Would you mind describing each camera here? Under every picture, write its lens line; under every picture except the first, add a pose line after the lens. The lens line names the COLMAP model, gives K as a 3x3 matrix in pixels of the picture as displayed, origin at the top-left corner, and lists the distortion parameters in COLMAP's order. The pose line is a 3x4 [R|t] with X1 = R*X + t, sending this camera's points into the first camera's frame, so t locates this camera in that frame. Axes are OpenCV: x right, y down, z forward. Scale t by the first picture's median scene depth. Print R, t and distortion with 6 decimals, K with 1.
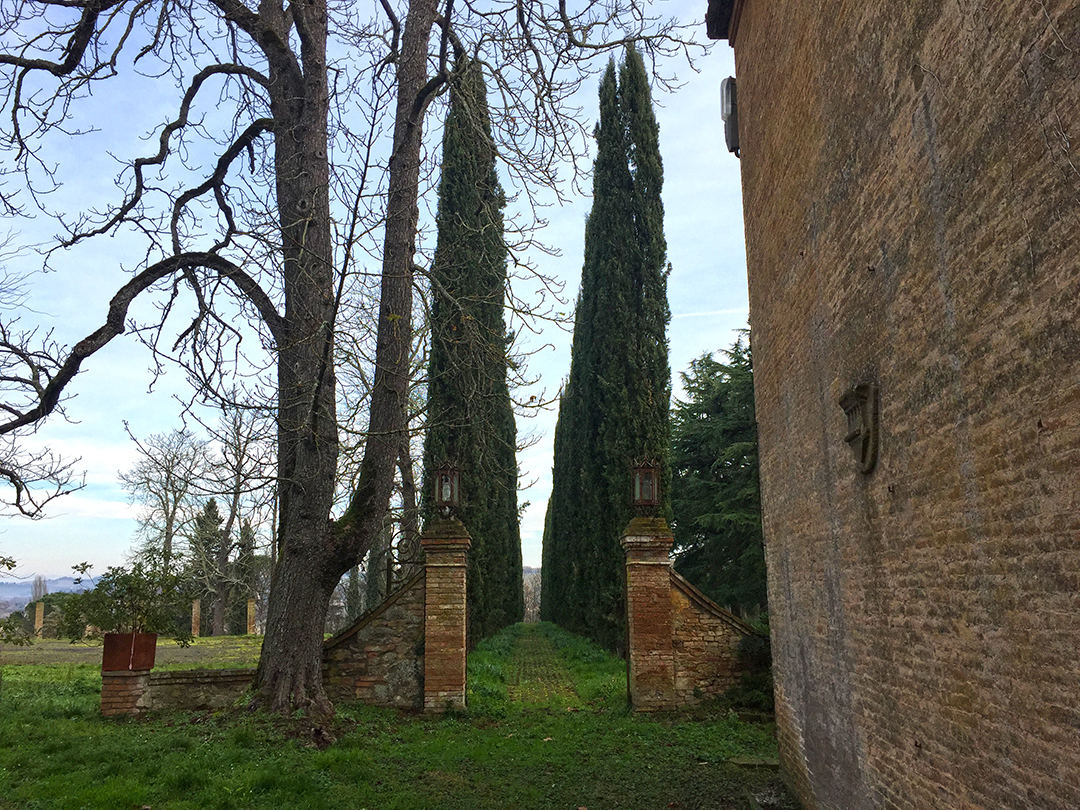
lens RADIAL K [[910.7, 0, 540.0], [0, 910.7, 405.0], [0, 0, 1]] dist [0.069146, -0.118753]
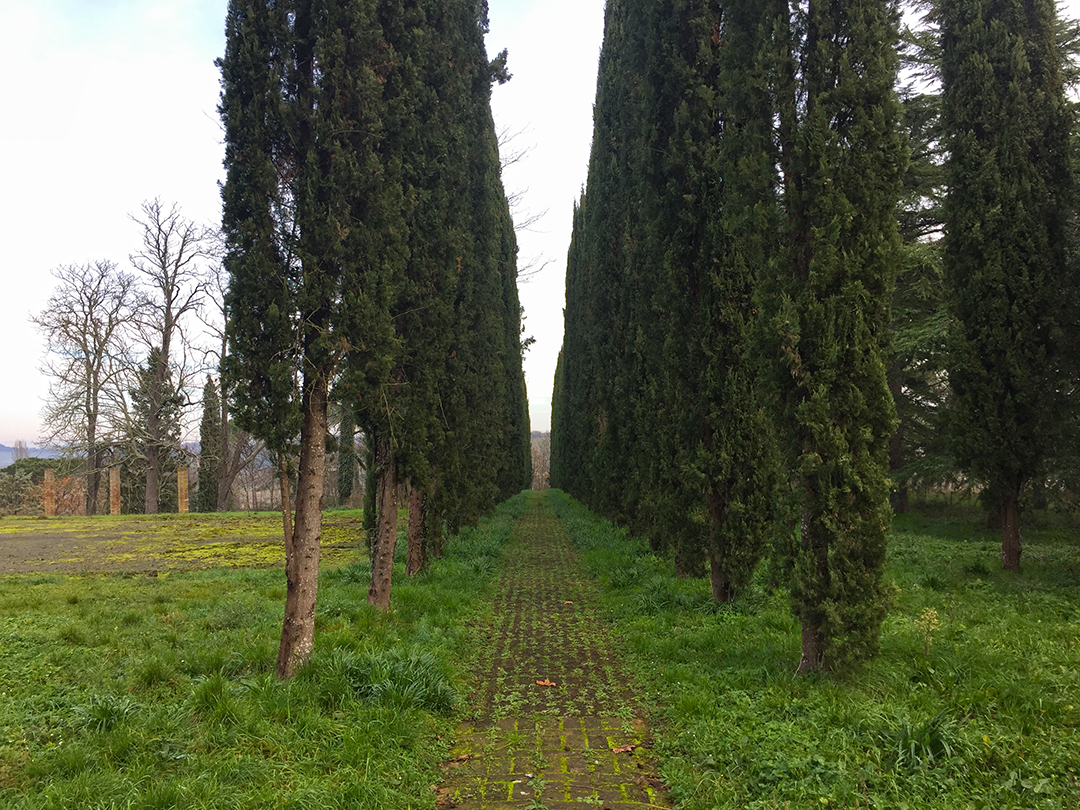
lens RADIAL K [[910.7, 0, 540.0], [0, 910.7, 405.0], [0, 0, 1]] dist [0.069146, -0.118753]
pose [[0.999944, -0.003659, -0.009978, 0.000172], [0.005072, 0.989349, 0.145472, 0.041685], [0.009339, -0.145515, 0.989312, 0.210163]]
